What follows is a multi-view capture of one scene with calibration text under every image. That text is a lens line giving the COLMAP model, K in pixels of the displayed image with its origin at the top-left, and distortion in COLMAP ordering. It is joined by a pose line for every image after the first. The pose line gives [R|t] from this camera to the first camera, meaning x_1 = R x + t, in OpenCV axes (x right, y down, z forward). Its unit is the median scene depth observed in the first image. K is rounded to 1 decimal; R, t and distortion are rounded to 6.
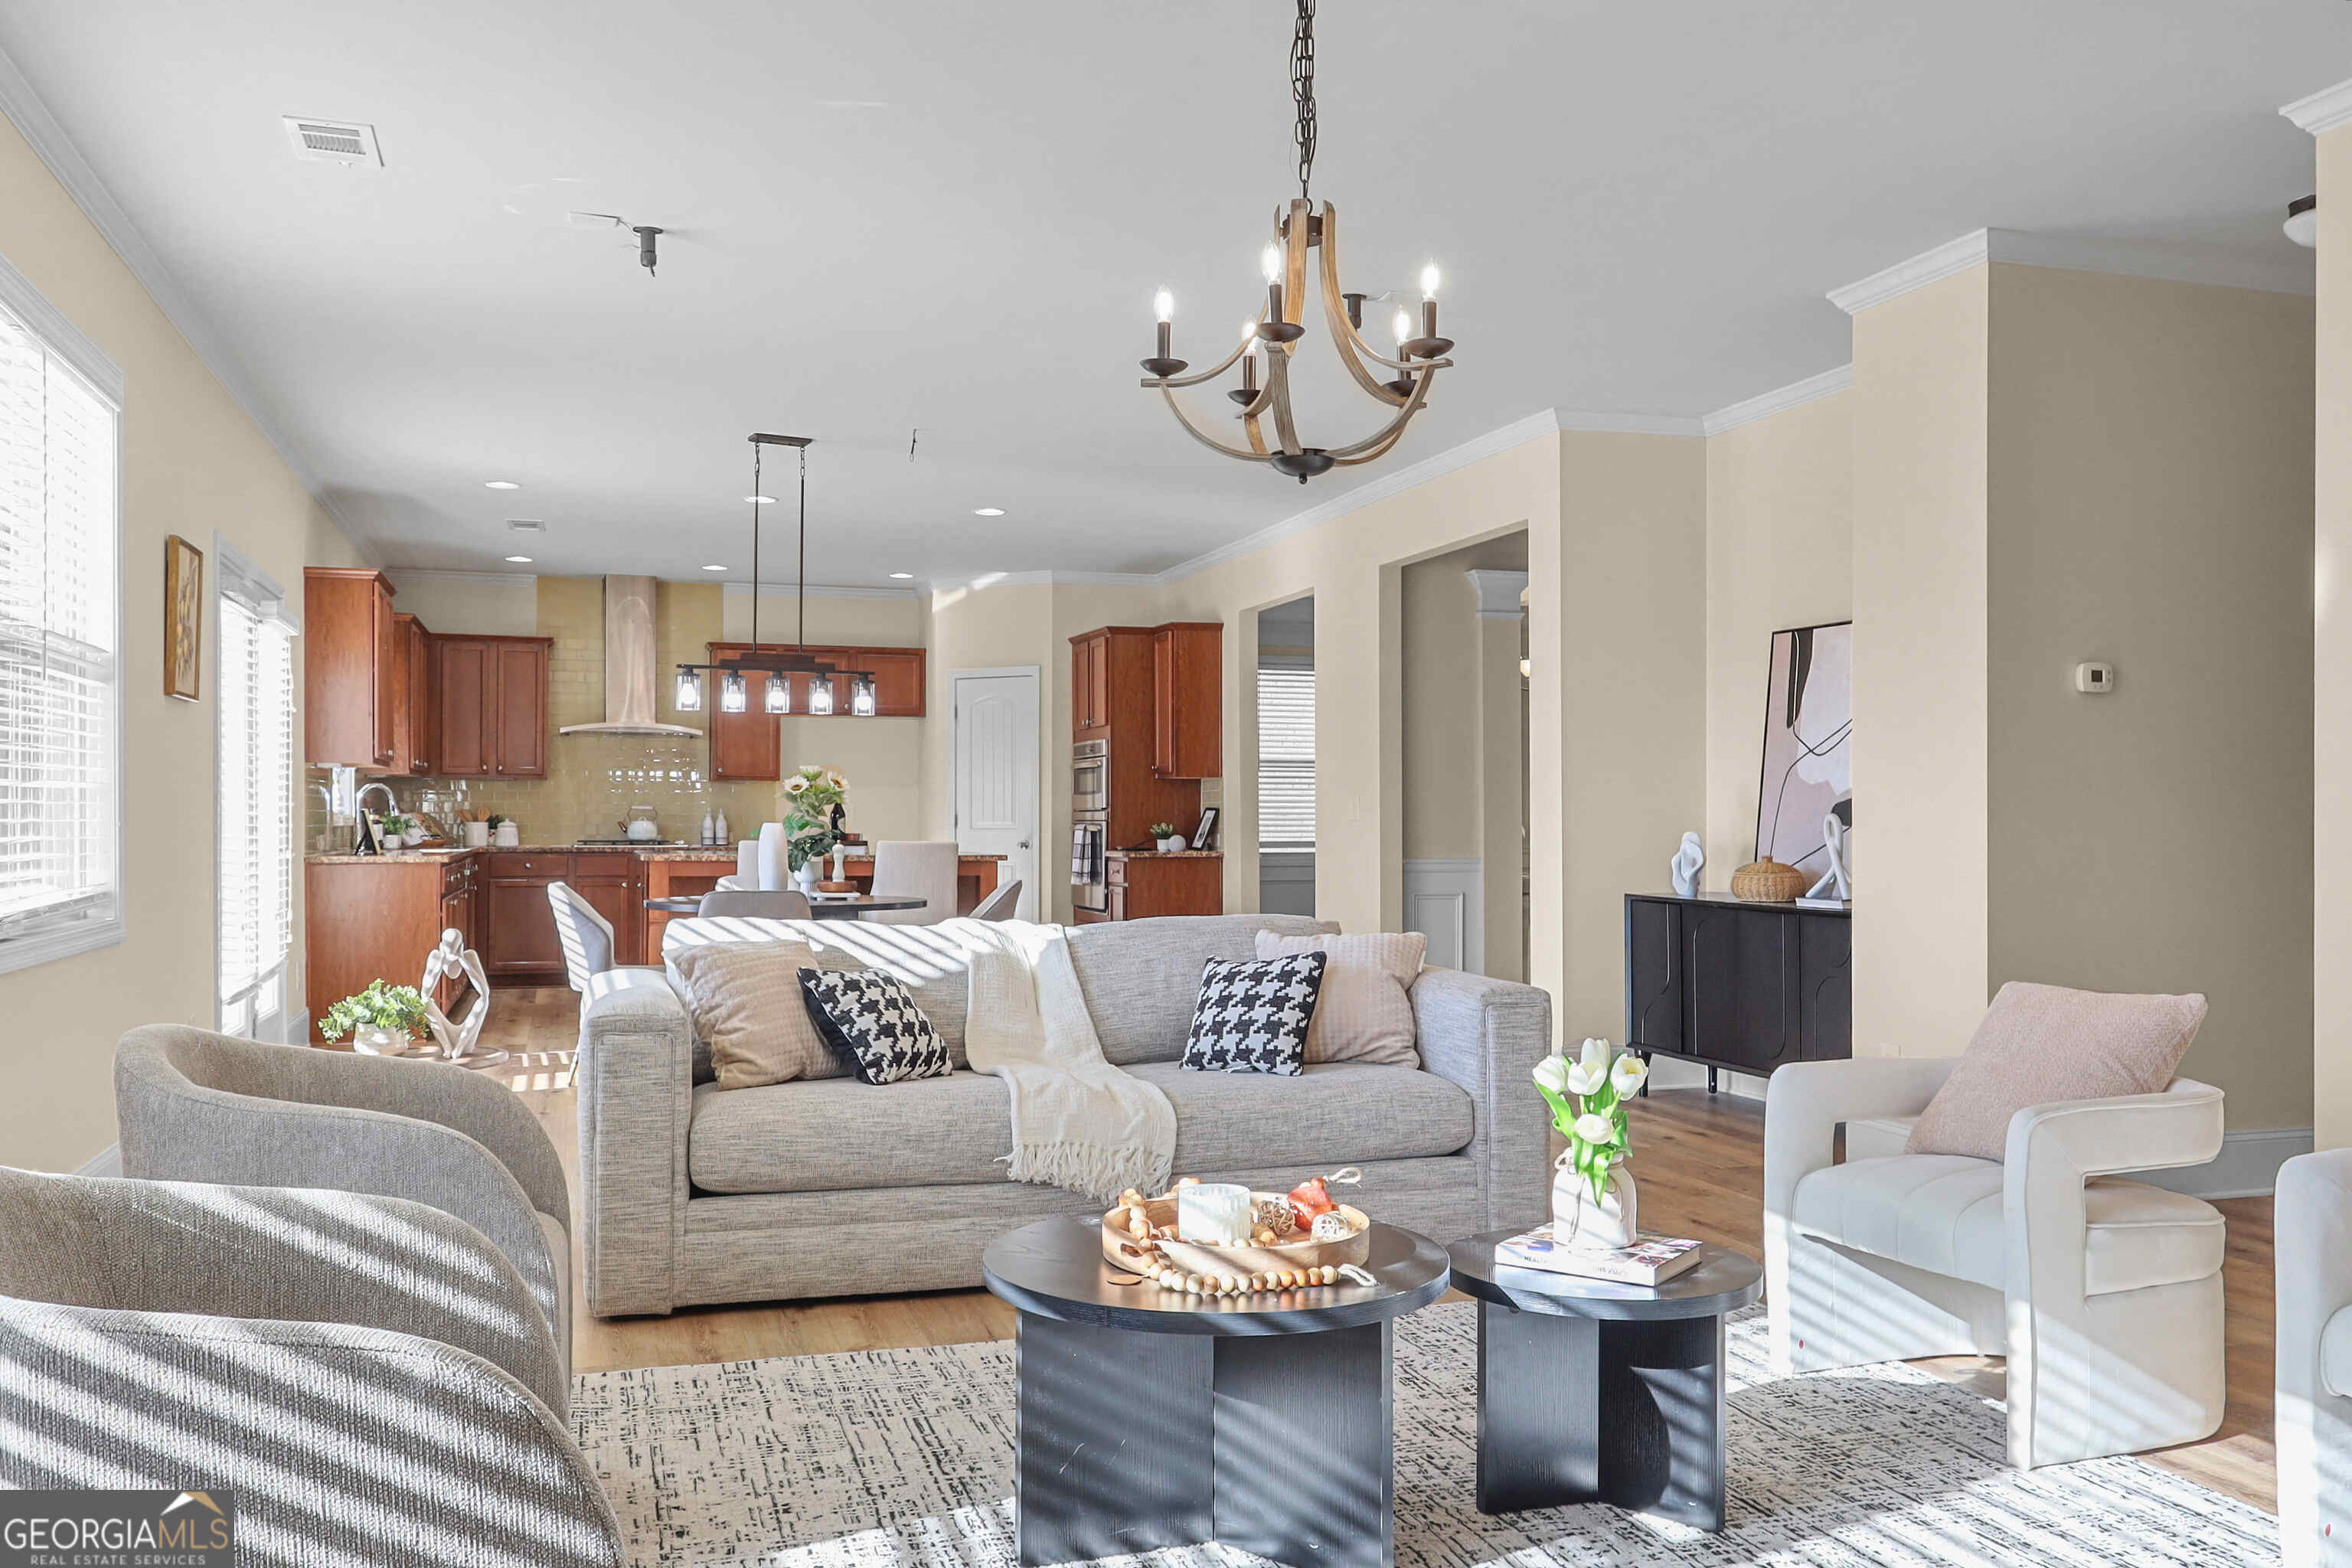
lens RADIAL K [[1915.1, 0, 1162.1], [0, 1915.1, 809.3], [0, 0, 1]] dist [0.008832, -0.004557]
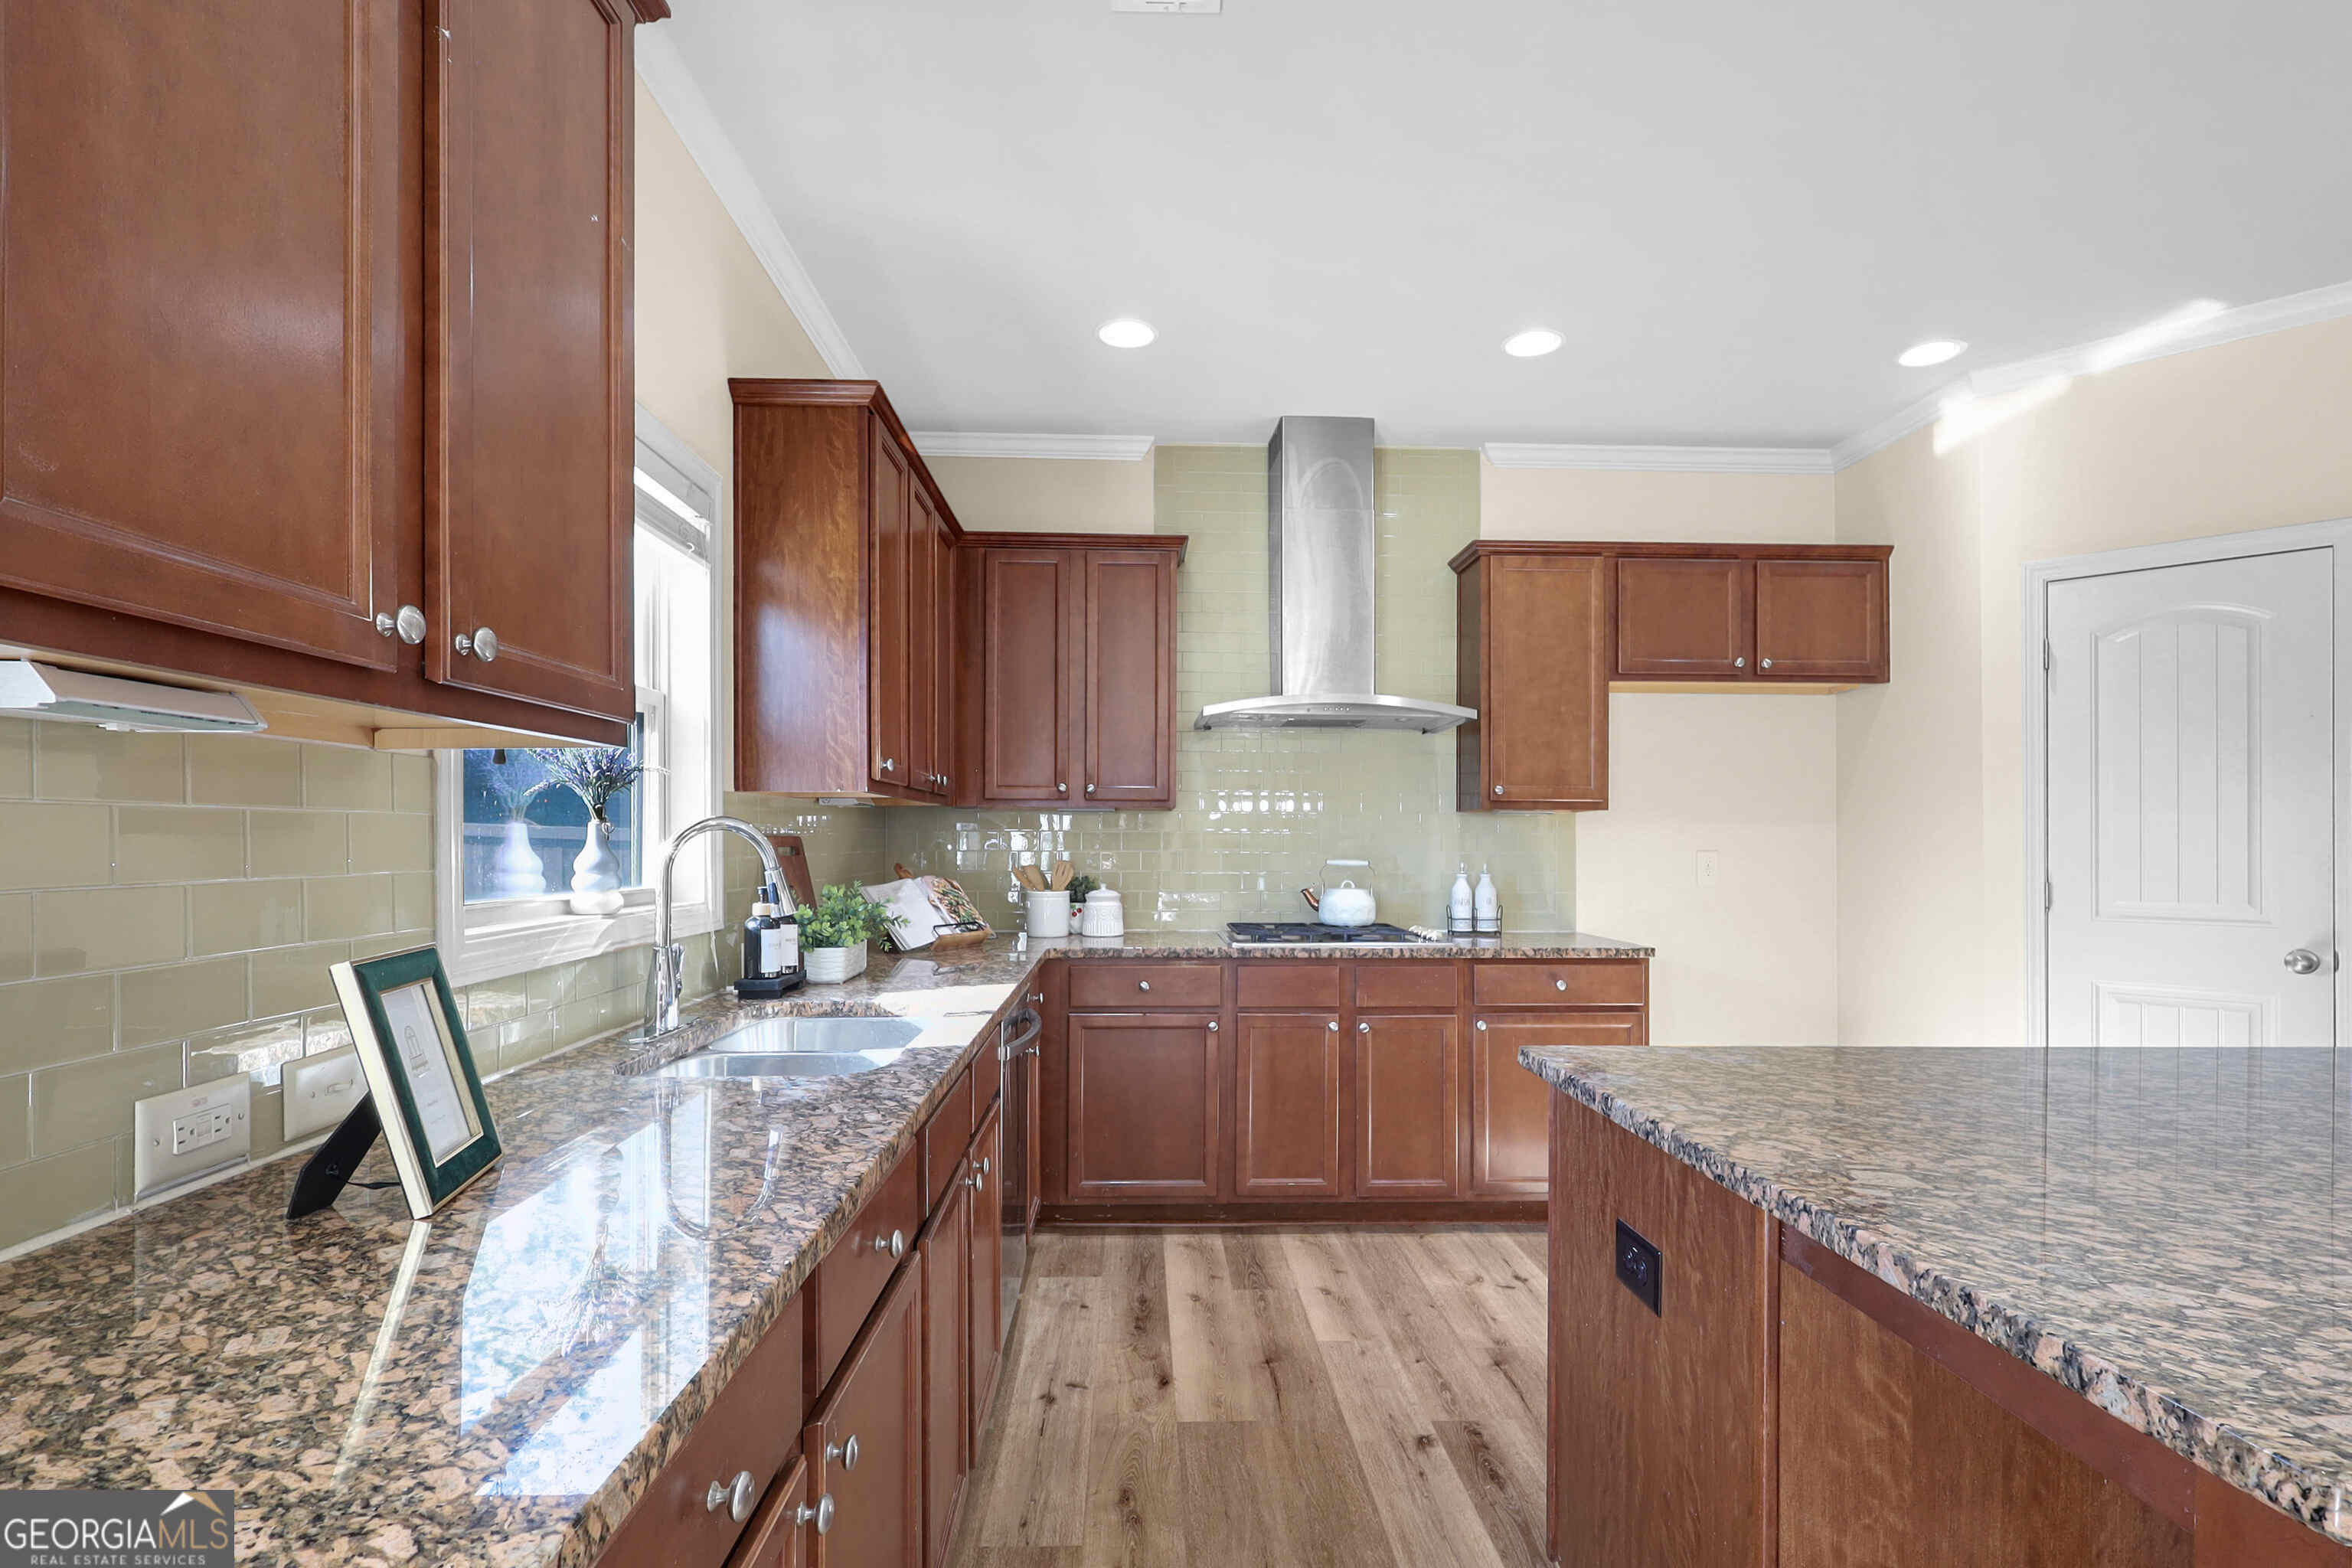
lens RADIAL K [[1116.9, 0, 1177.5], [0, 1116.9, 830.8], [0, 0, 1]] dist [-0.000517, -0.000971]
pose [[0.965506, -0.001907, -0.260375, -0.245089], [0.001409, 0.999997, -0.002099, -0.009376], [0.260378, 0.001660, 0.965505, 0.717909]]
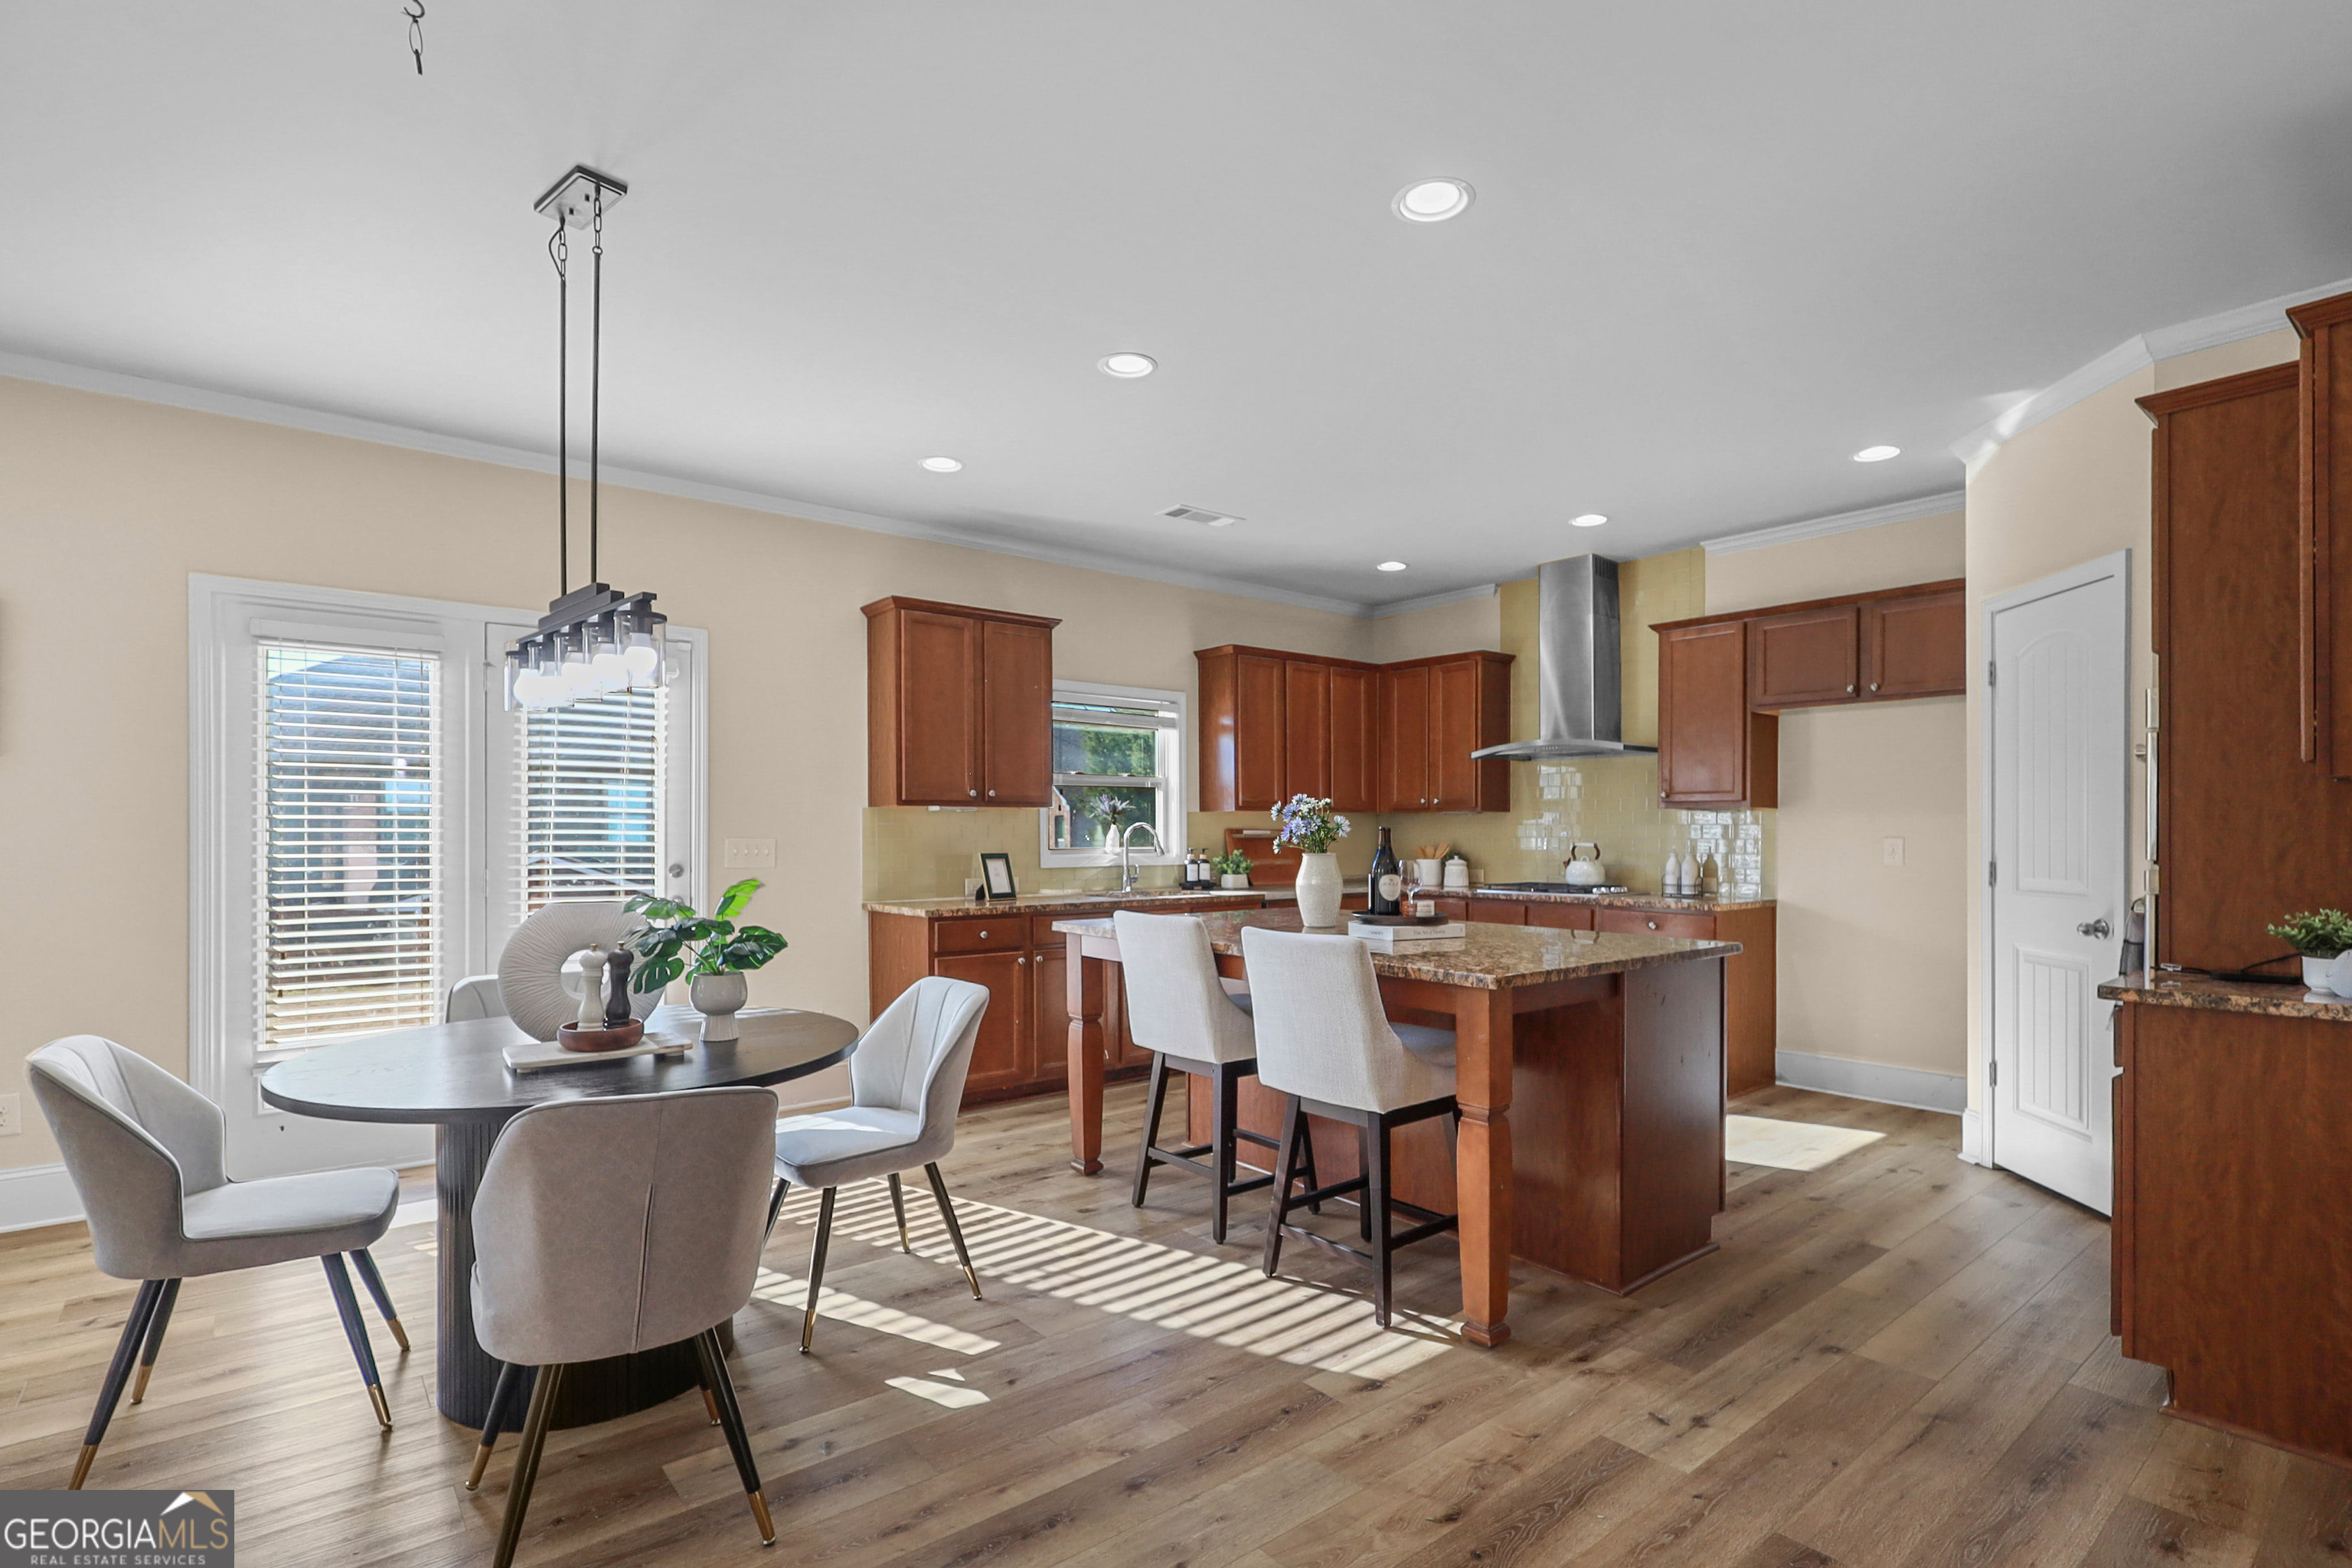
lens RADIAL K [[1116.9, 0, 1163.9], [0, 1116.9, 827.3], [0, 0, 1]] dist [-0.000517, -0.000971]
pose [[0.358308, -0.005647, -0.933586, 0.108276], [0.009192, 0.999955, -0.002521, -0.008701], [0.933558, -0.007679, 0.358344, 0.690442]]
